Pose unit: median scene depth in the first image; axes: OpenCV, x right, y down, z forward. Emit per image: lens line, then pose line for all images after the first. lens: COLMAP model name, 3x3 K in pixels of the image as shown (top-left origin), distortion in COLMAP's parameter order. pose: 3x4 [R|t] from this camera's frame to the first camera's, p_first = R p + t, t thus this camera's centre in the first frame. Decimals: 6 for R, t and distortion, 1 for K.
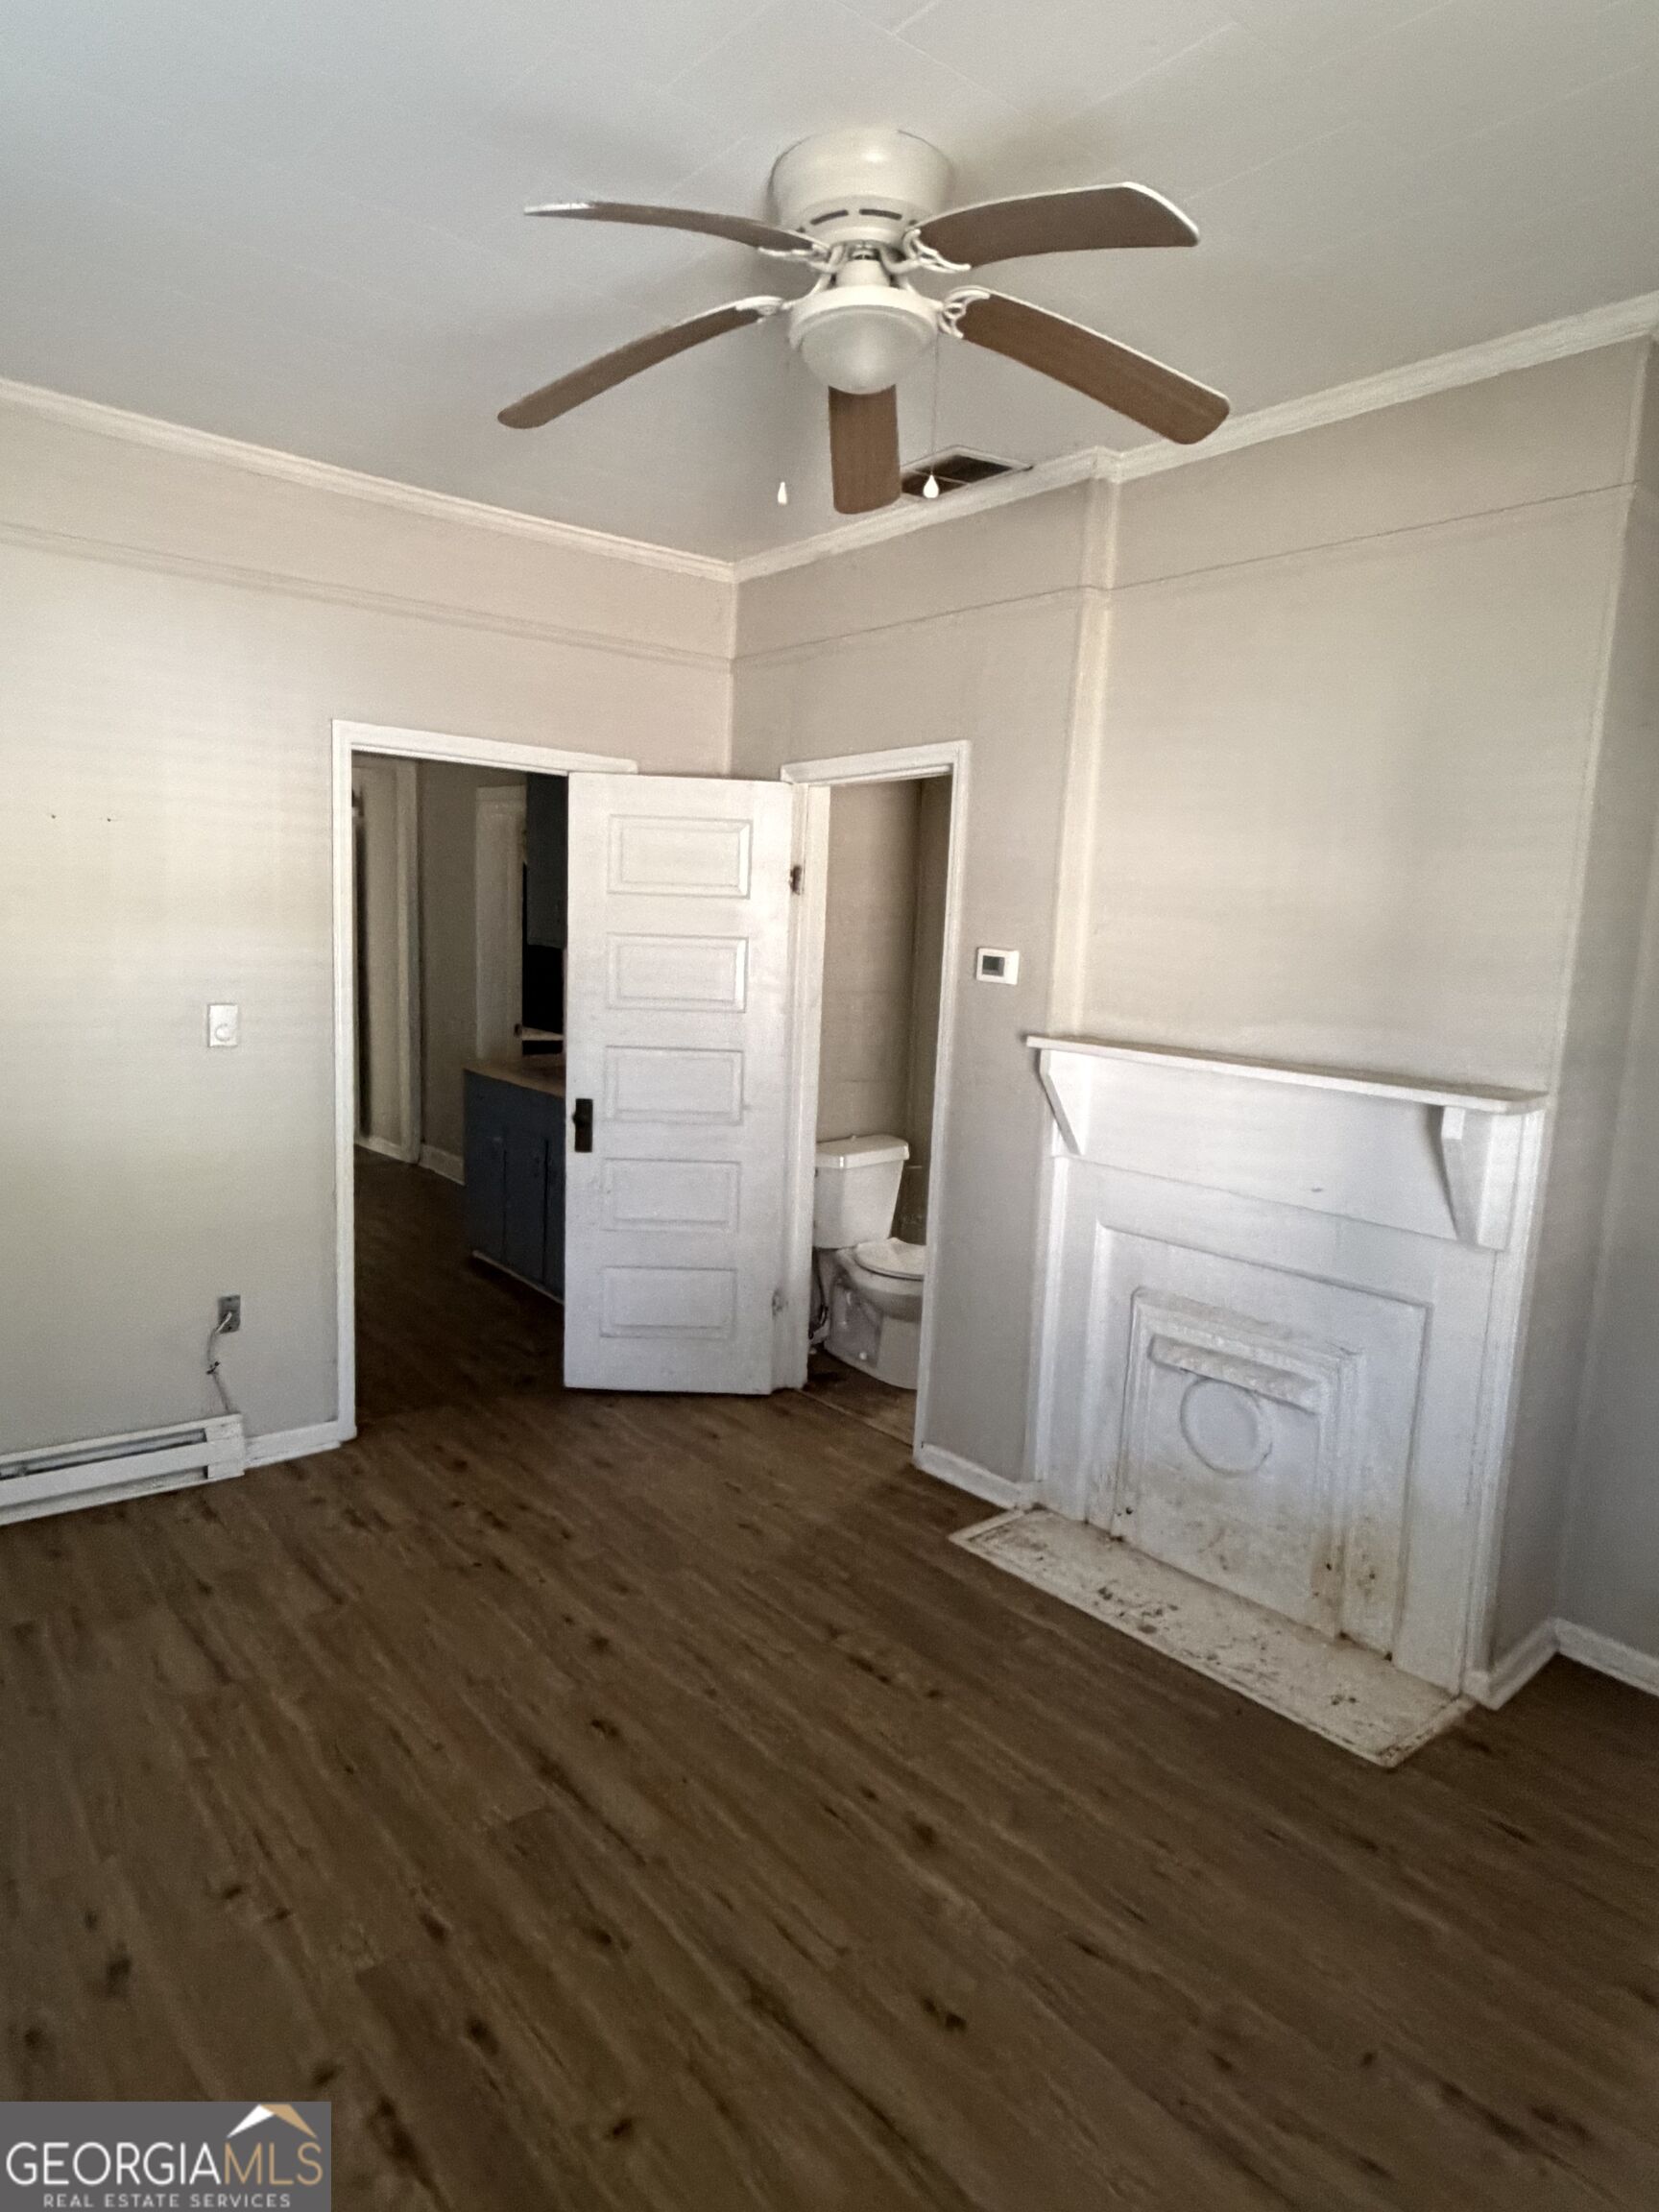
lens RADIAL K [[1332.6, 0, 820.2], [0, 1332.6, 1105.2], [0, 0, 1]] dist [0.000037, 0.000011]
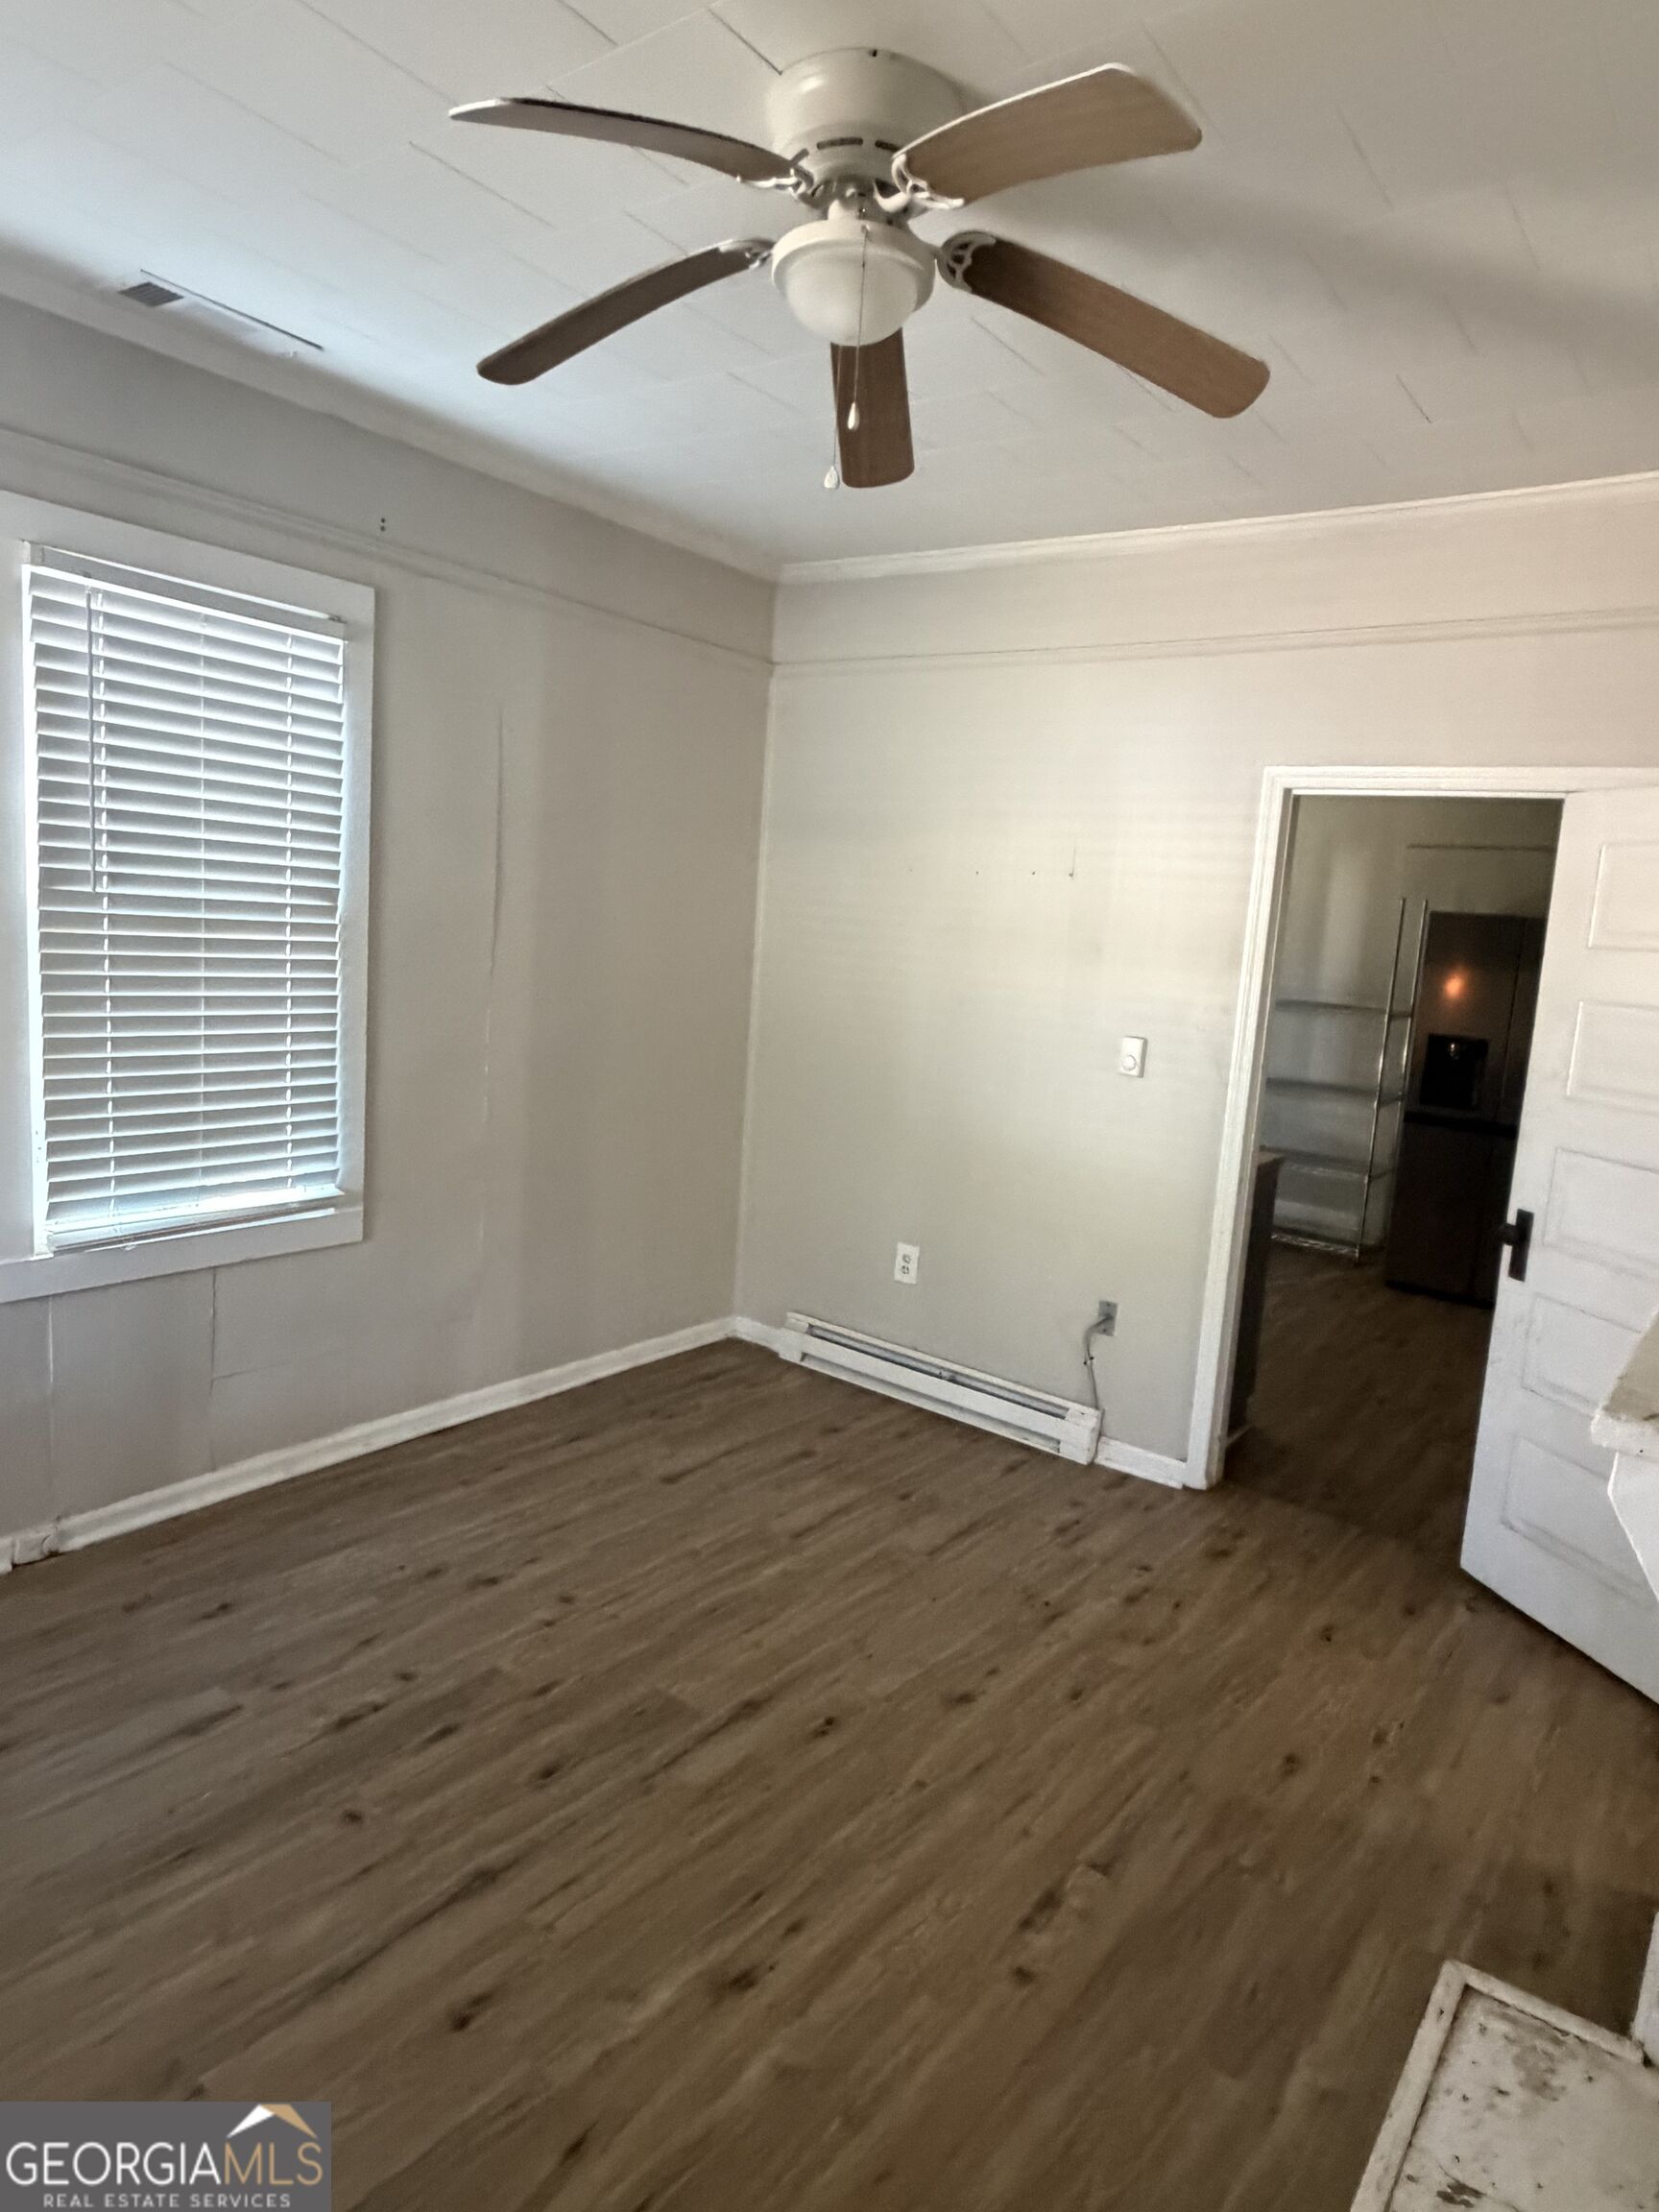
lens RADIAL K [[1332.6, 0, 823.4], [0, 1332.6, 1105.6], [0, 0, 1]] dist [0.000037, 0.000011]
pose [[0.232892, 0.115217, -0.965653, 0.573266], [-0.195131, 0.978300, 0.069666, -0.048159], [0.952725, 0.172204, 0.250320, 0.499324]]
